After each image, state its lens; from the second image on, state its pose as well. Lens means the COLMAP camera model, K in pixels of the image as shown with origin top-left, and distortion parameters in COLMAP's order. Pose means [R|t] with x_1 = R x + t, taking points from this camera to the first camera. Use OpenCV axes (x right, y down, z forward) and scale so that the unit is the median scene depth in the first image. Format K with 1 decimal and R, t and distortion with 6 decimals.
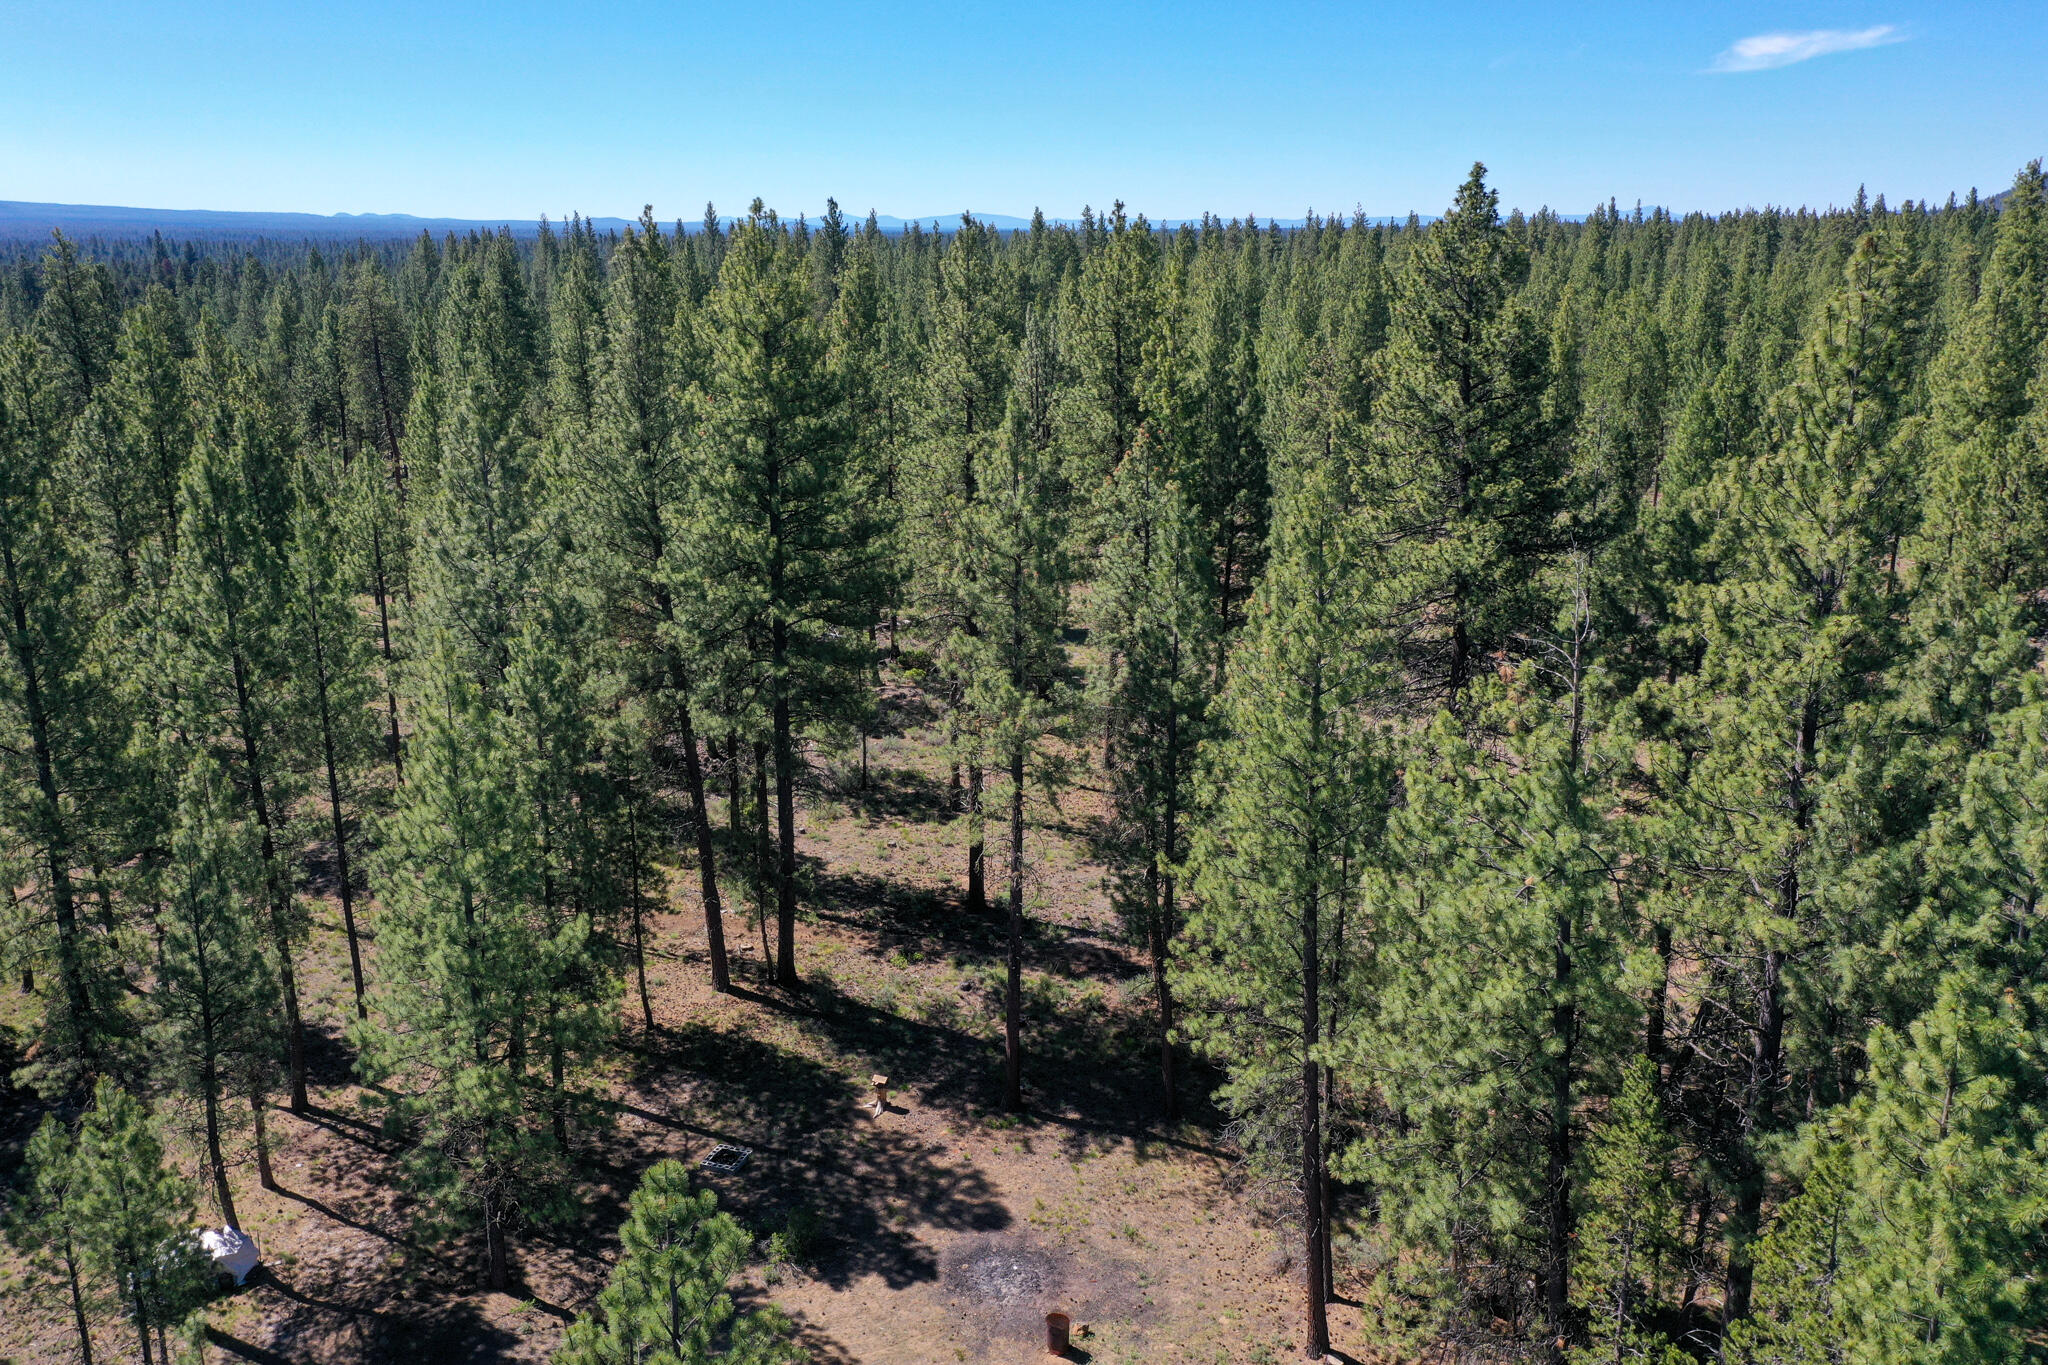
lens RADIAL K [[1679.8, 0, 1024.0], [0, 1679.8, 682.5], [0, 0, 1]] dist [0.035490, -0.007026]
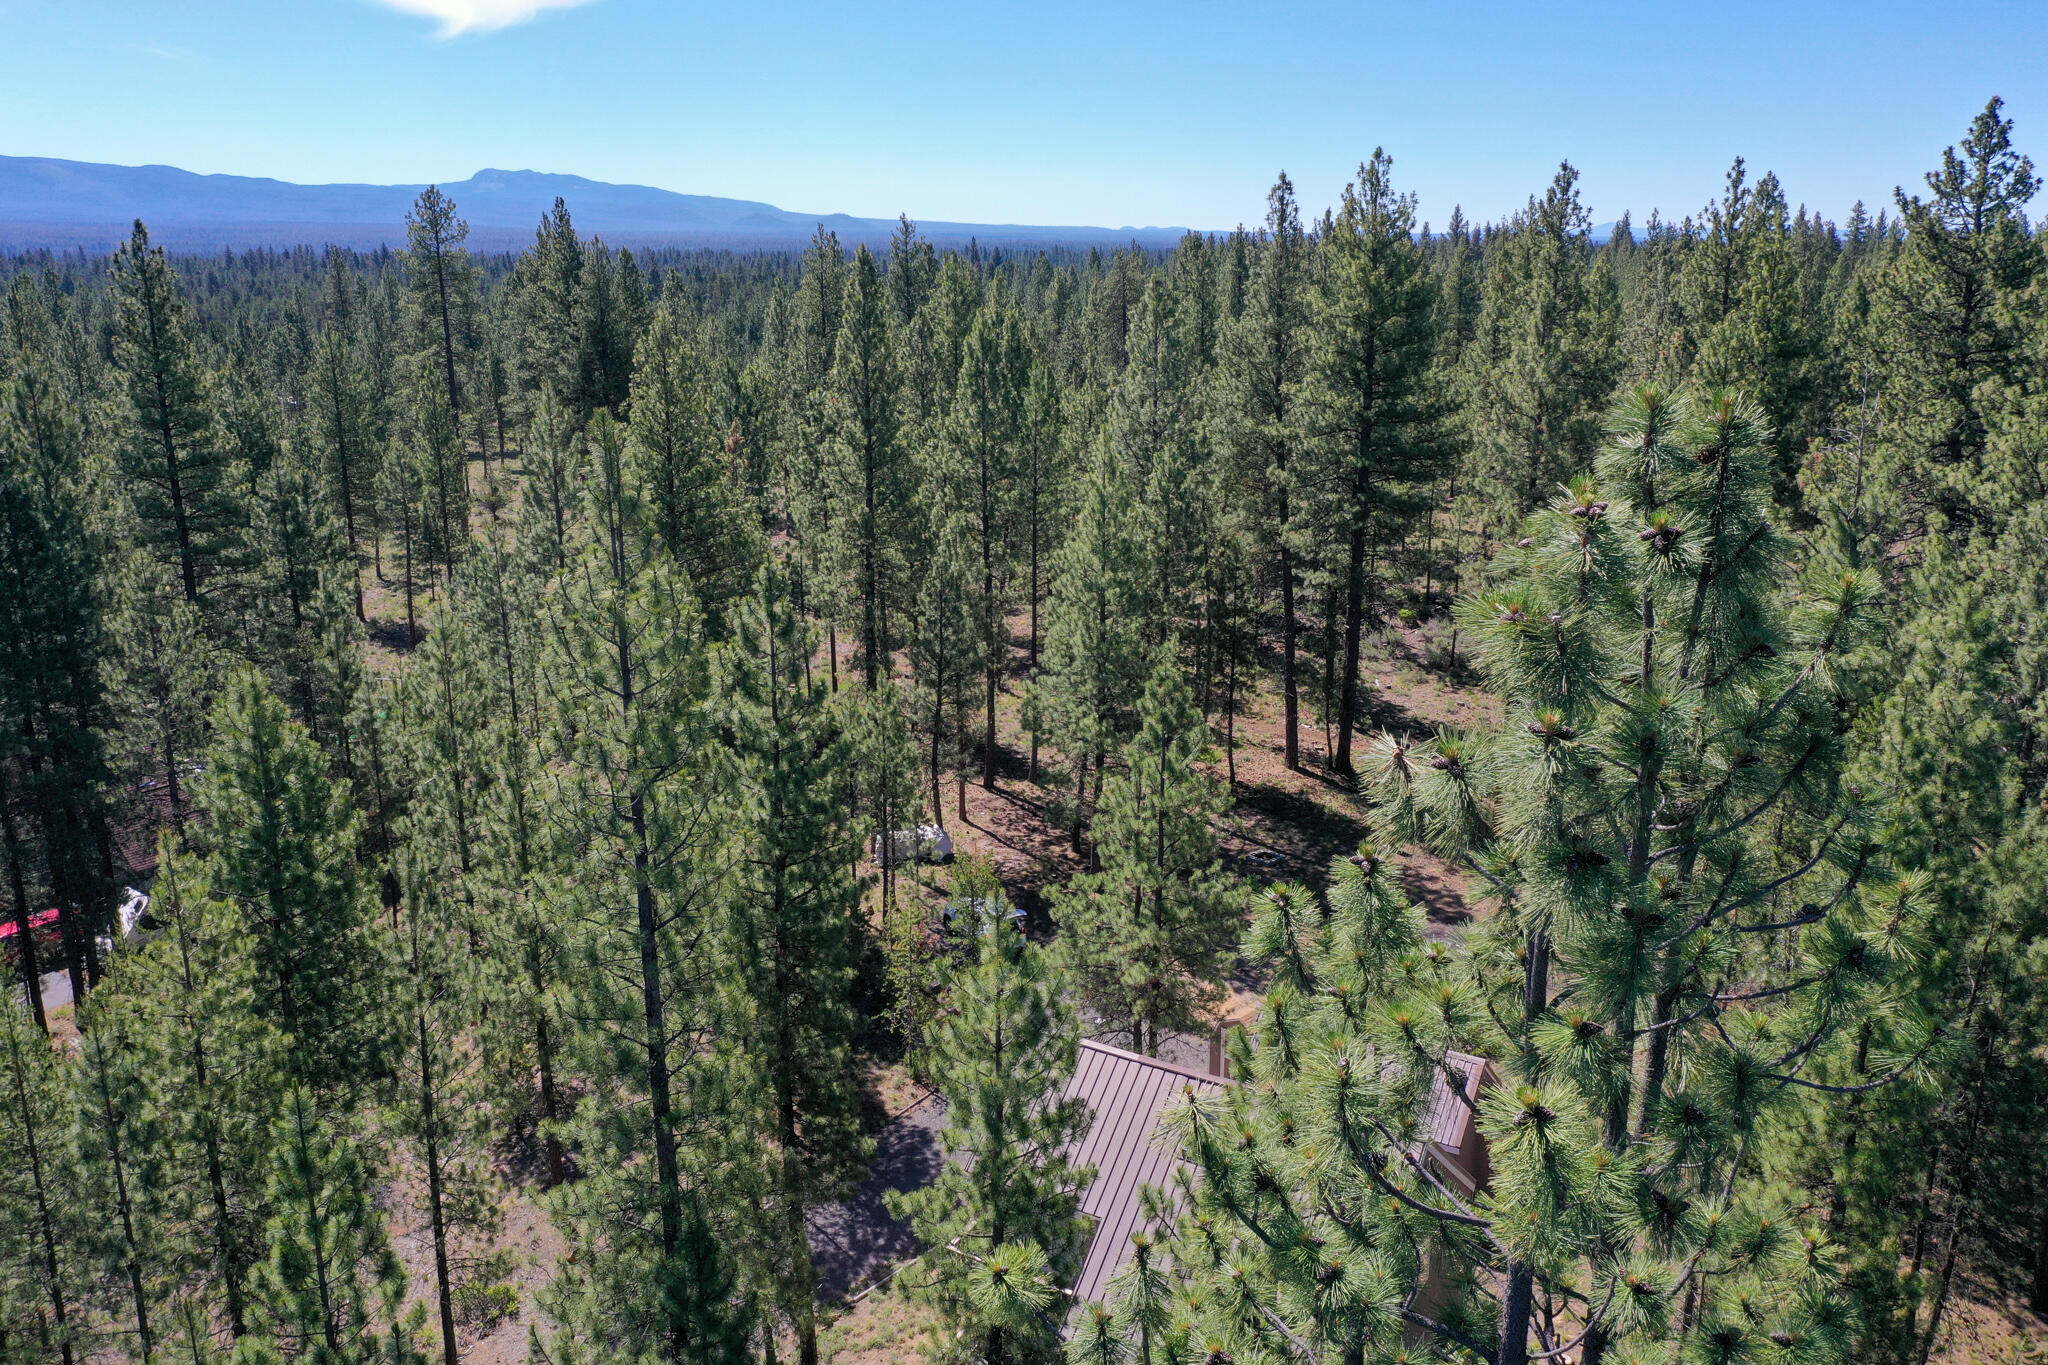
lens RADIAL K [[1679.8, 0, 1024.0], [0, 1679.8, 682.5], [0, 0, 1]] dist [0.035490, -0.007026]
pose [[0.908992, 0.109345, -0.402215, 0.166465], [-0.112083, 0.993557, 0.016802, 0.137396], [0.401460, 0.029809, 0.915391, -0.304442]]
